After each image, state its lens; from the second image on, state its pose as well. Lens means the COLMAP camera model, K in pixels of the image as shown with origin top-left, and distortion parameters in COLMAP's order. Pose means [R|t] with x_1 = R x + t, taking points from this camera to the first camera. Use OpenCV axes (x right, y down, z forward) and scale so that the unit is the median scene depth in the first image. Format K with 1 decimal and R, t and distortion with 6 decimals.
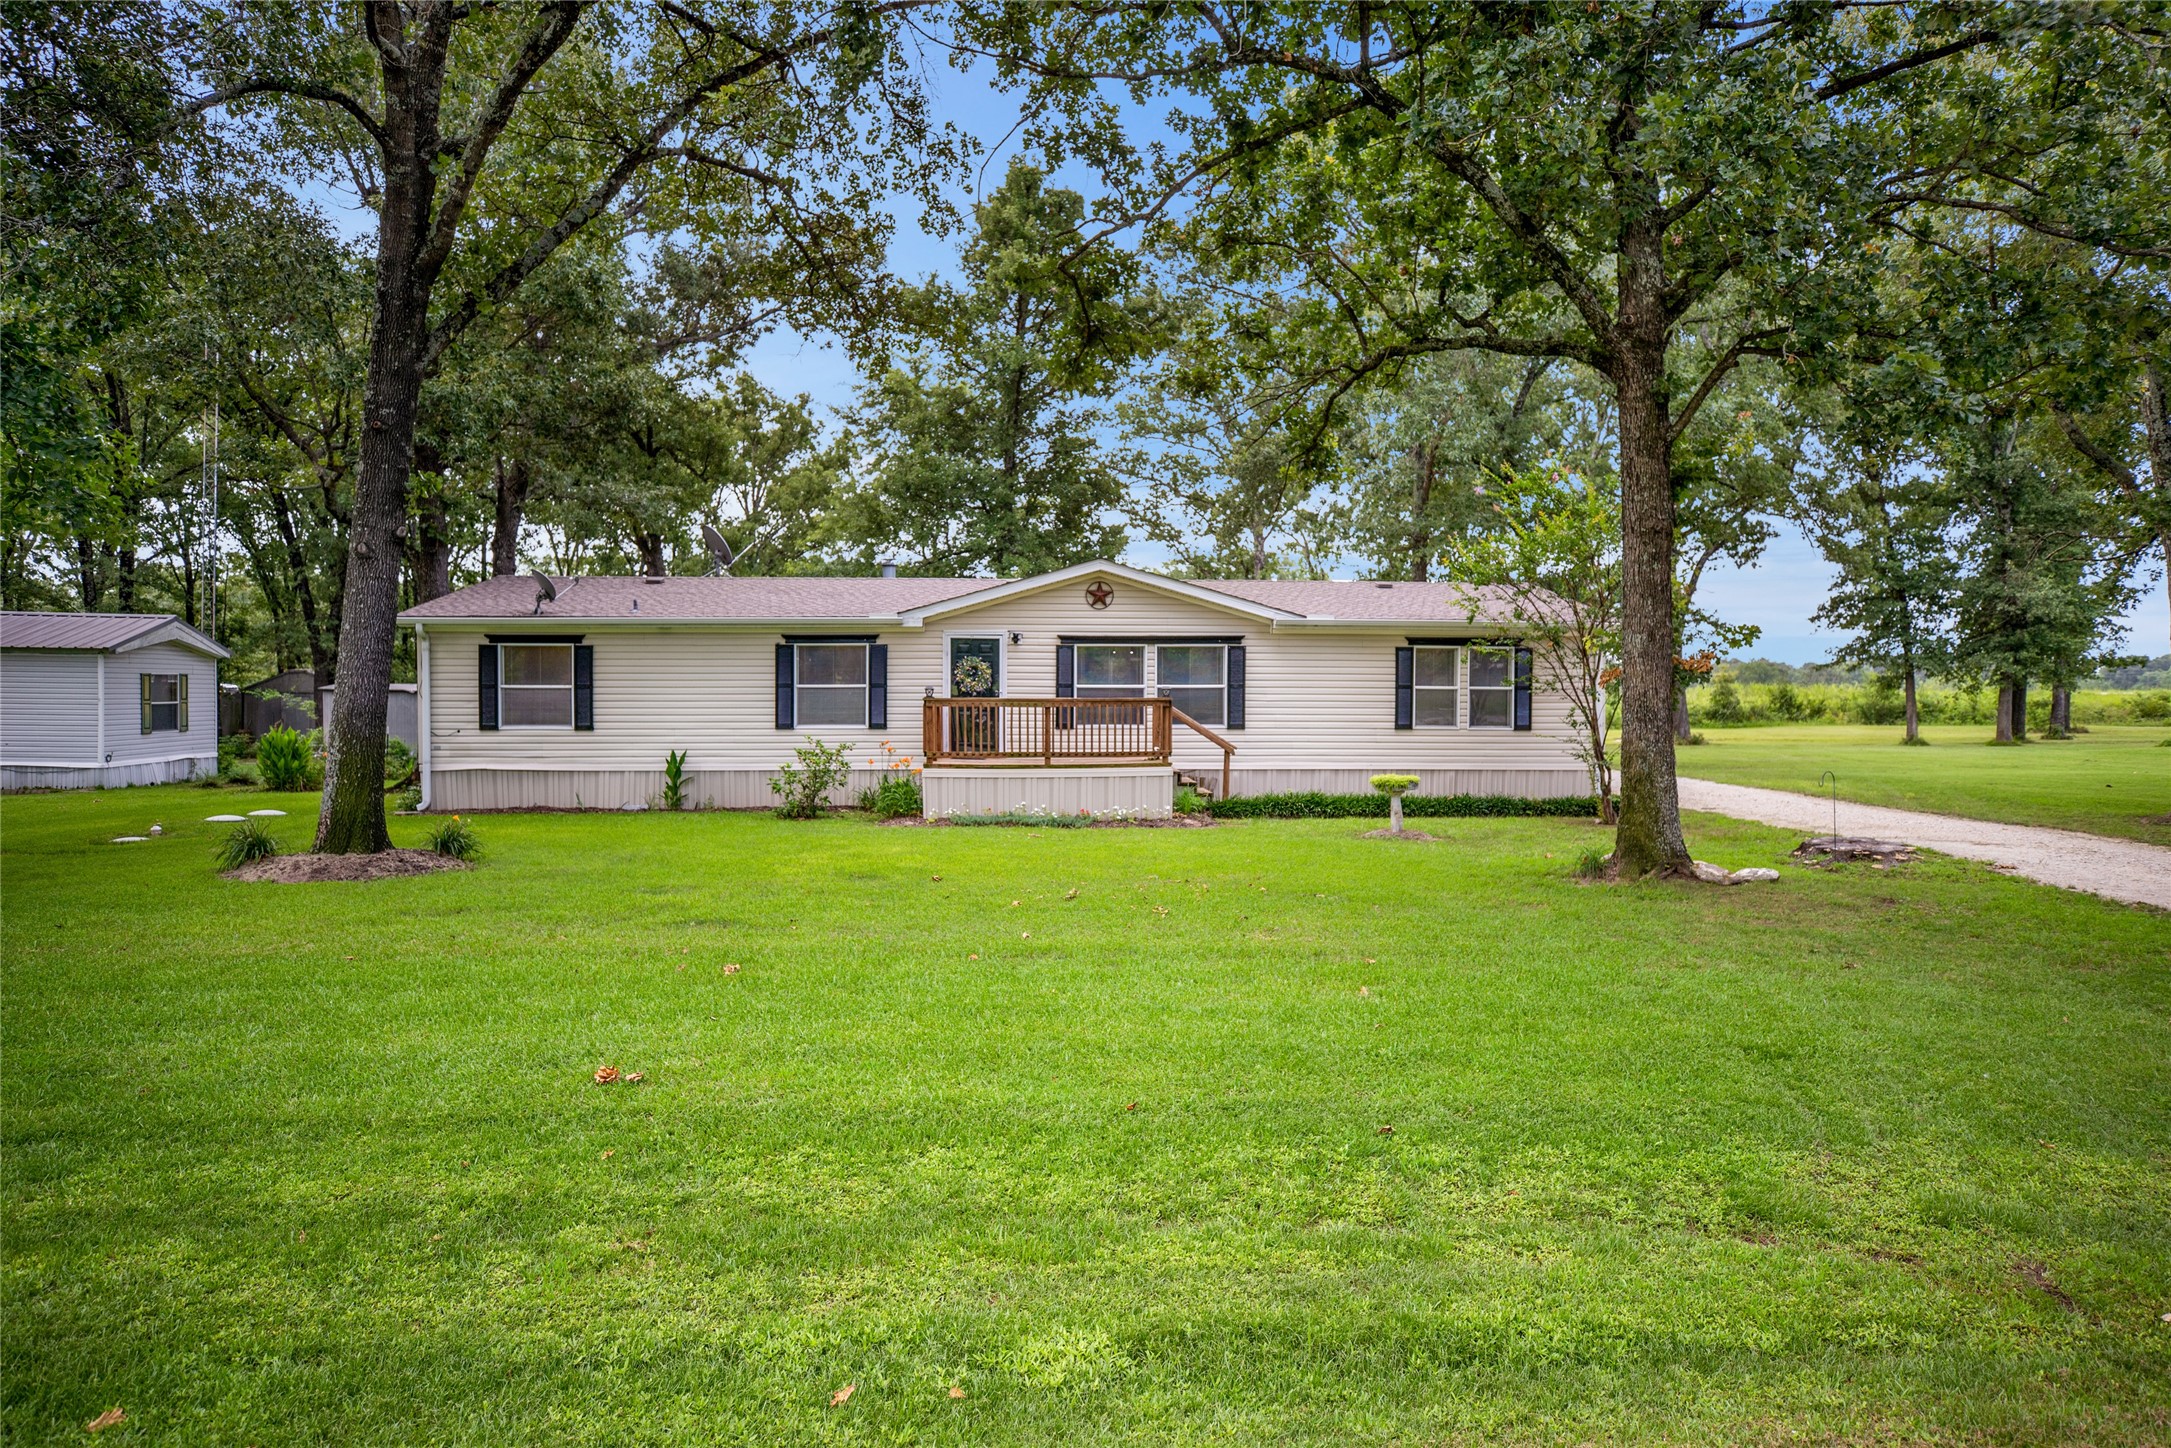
lens RADIAL K [[1346.4, 0, 1084.2], [0, 1346.4, 708.4], [0, 0, 1]] dist [0.002780, 0.002926]
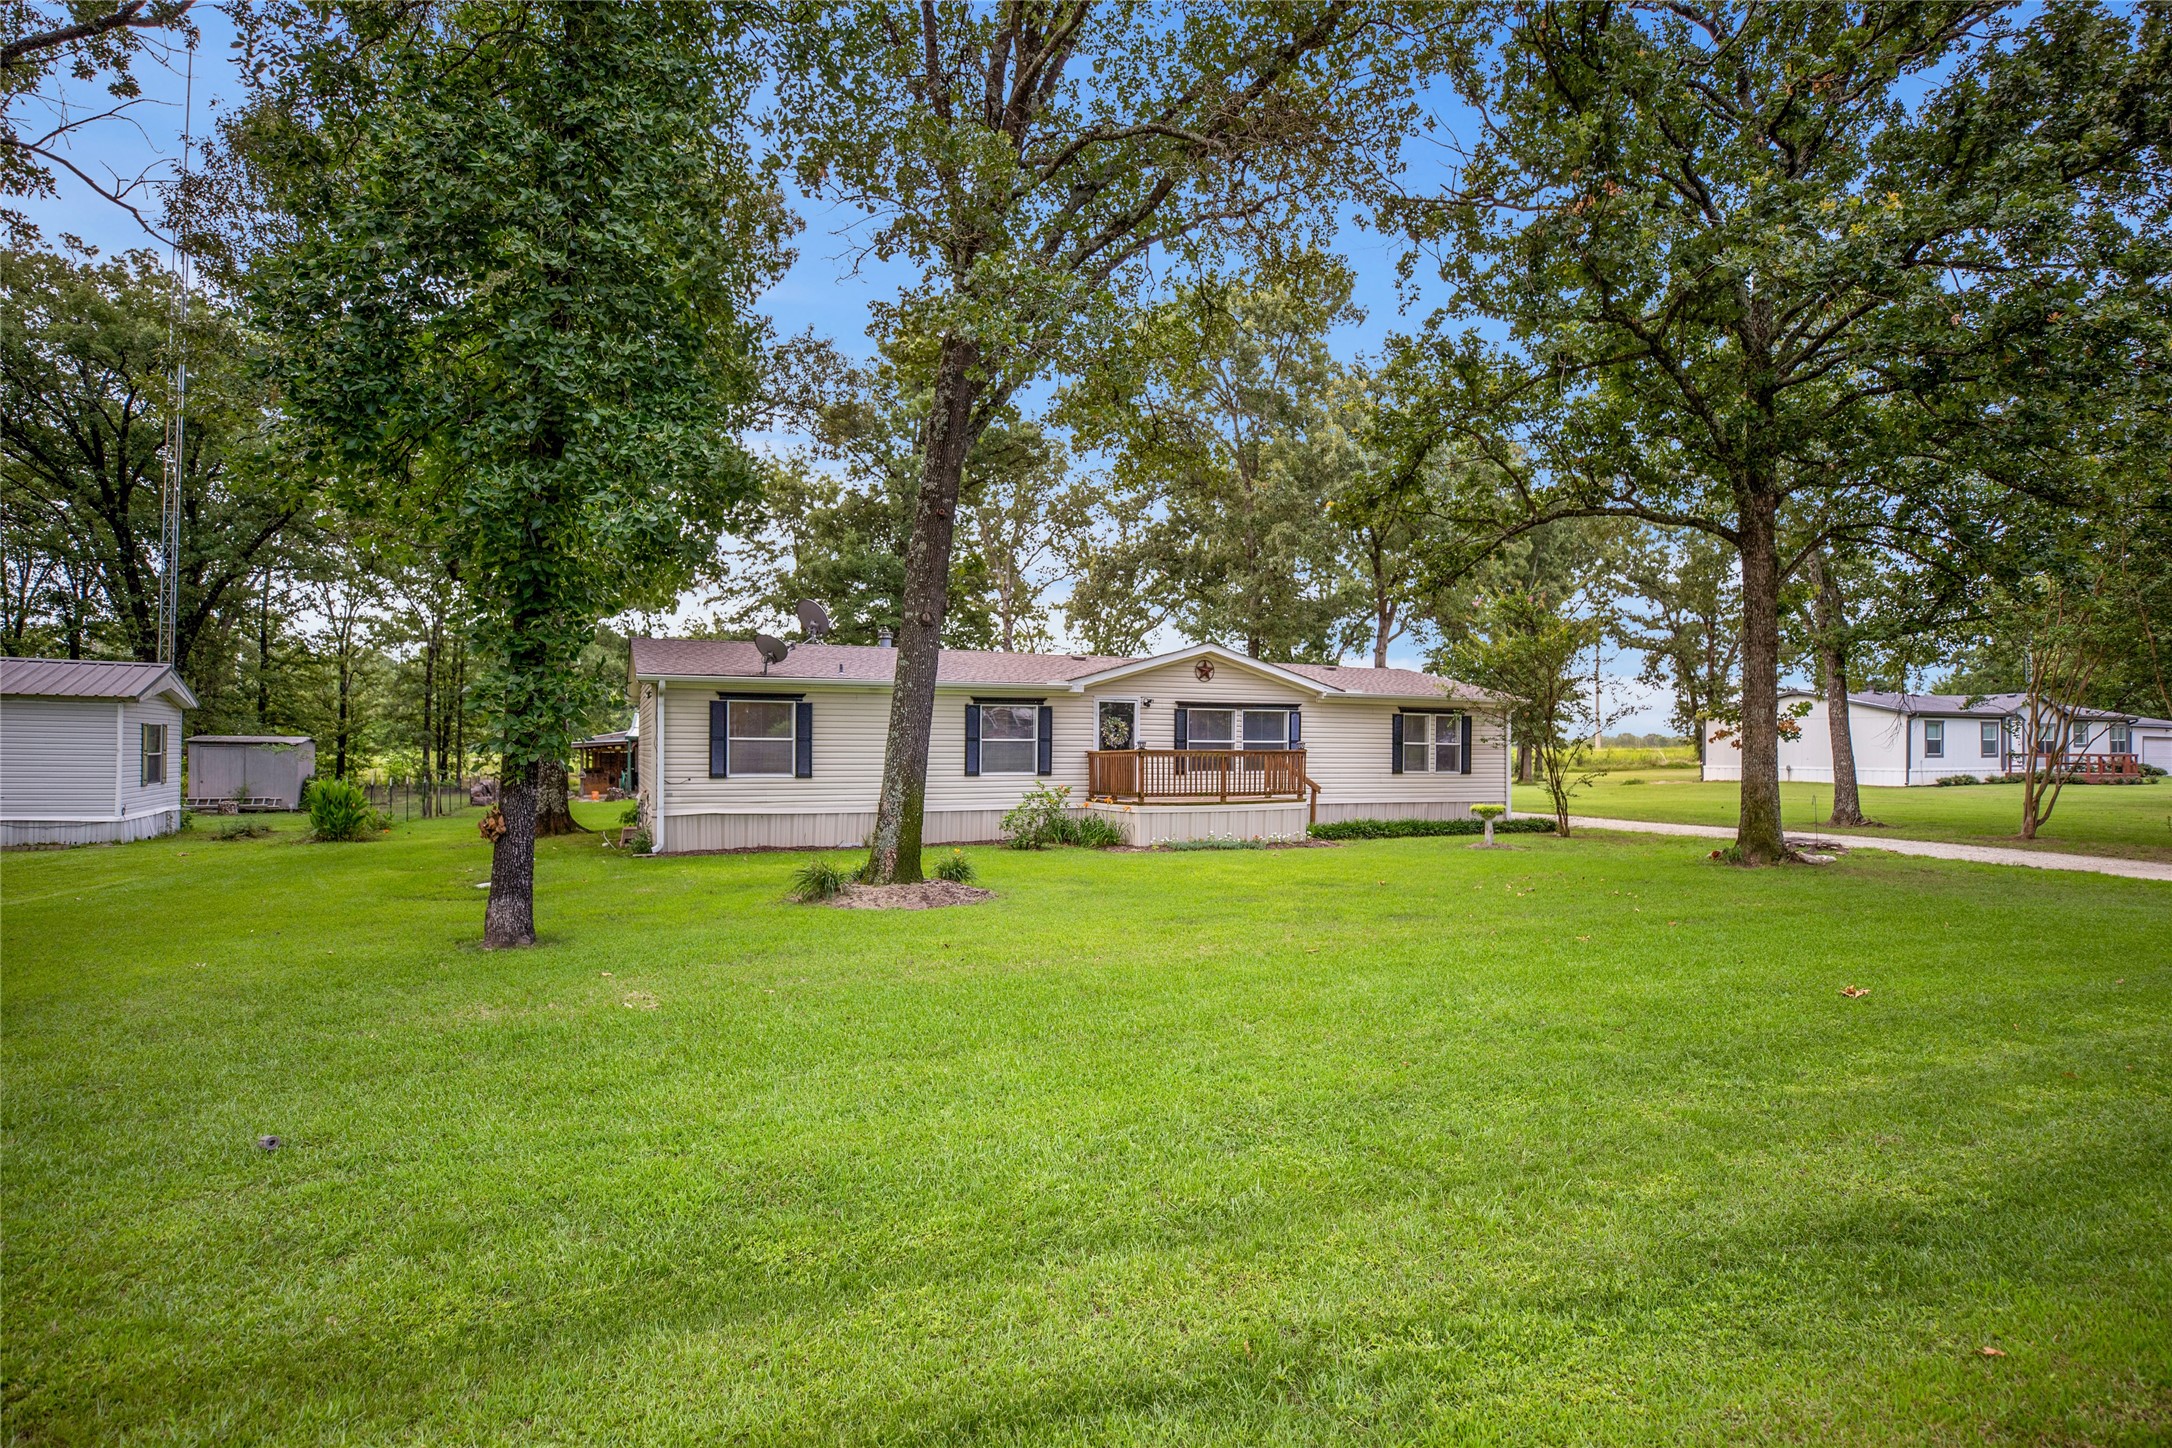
lens RADIAL K [[1123.0, 0, 1087.7], [0, 1123.0, 732.0], [0, 0, 1]] dist [-0.021016, -0.000524]
pose [[0.937962, 0.007551, 0.346655, -0.468814], [0.001452, 0.999669, -0.025705, 0.002230], [-0.346734, 0.024614, 0.937641, 0.030863]]
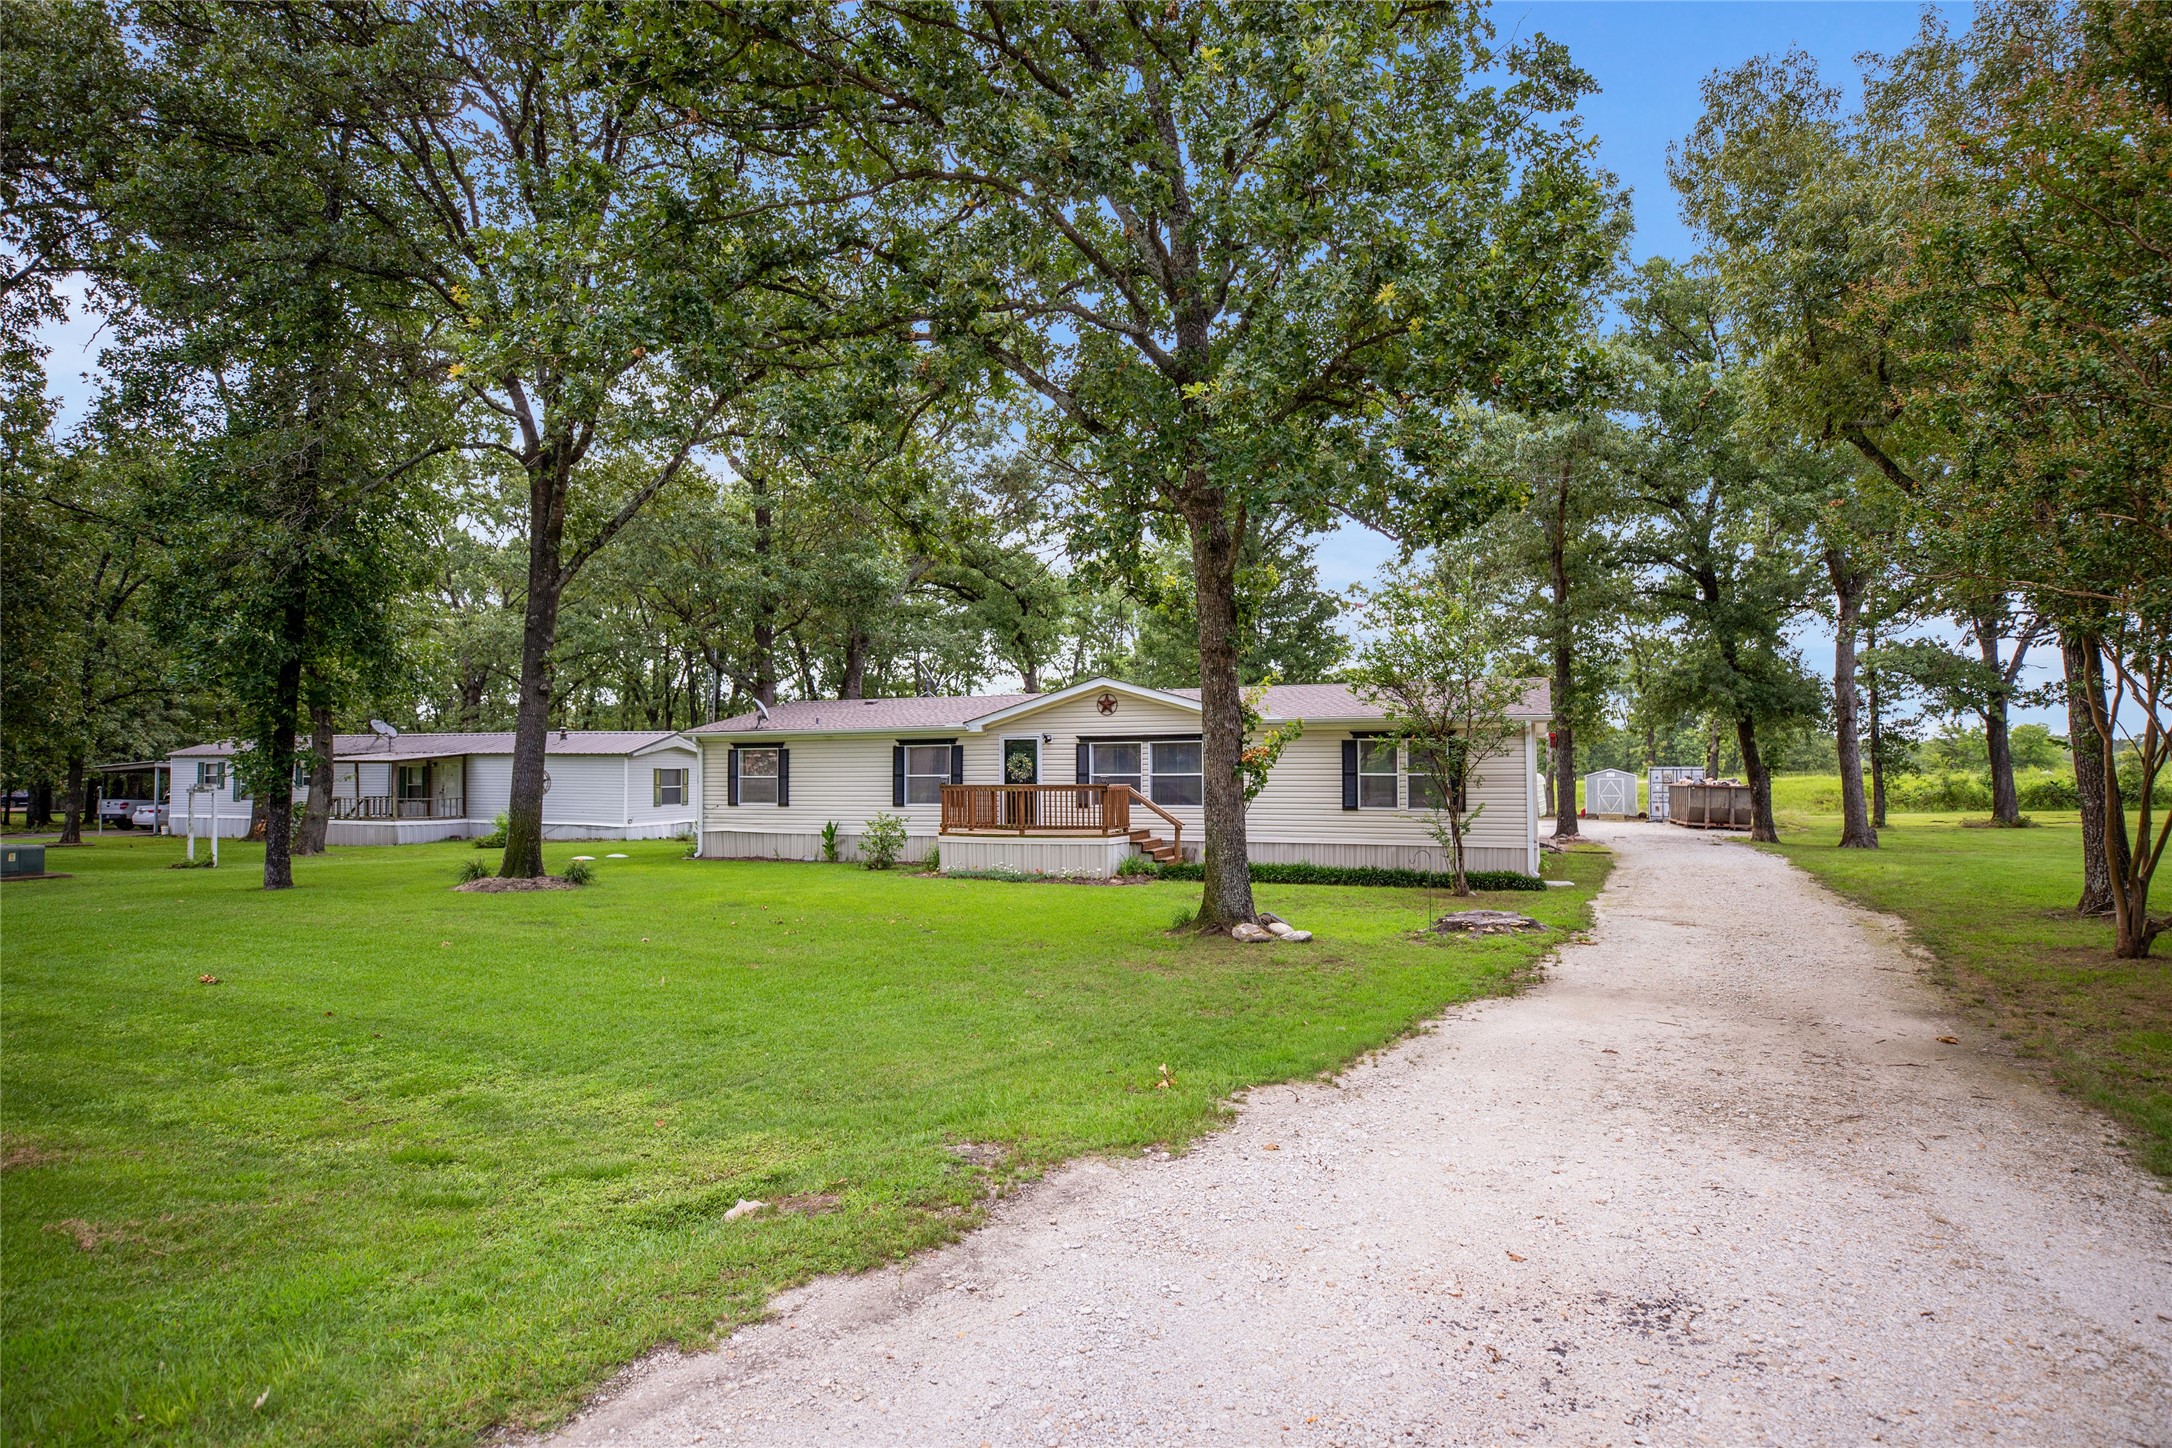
lens RADIAL K [[1123.0, 0, 1097.1], [0, 1123.0, 731.4], [0, 0, 1]] dist [-0.021016, -0.000524]
pose [[0.910750, -0.020823, -0.412433, 0.449598], [-0.000192, 0.998706, -0.050847, -0.003239], [0.412959, 0.046388, 0.909568, 0.014485]]
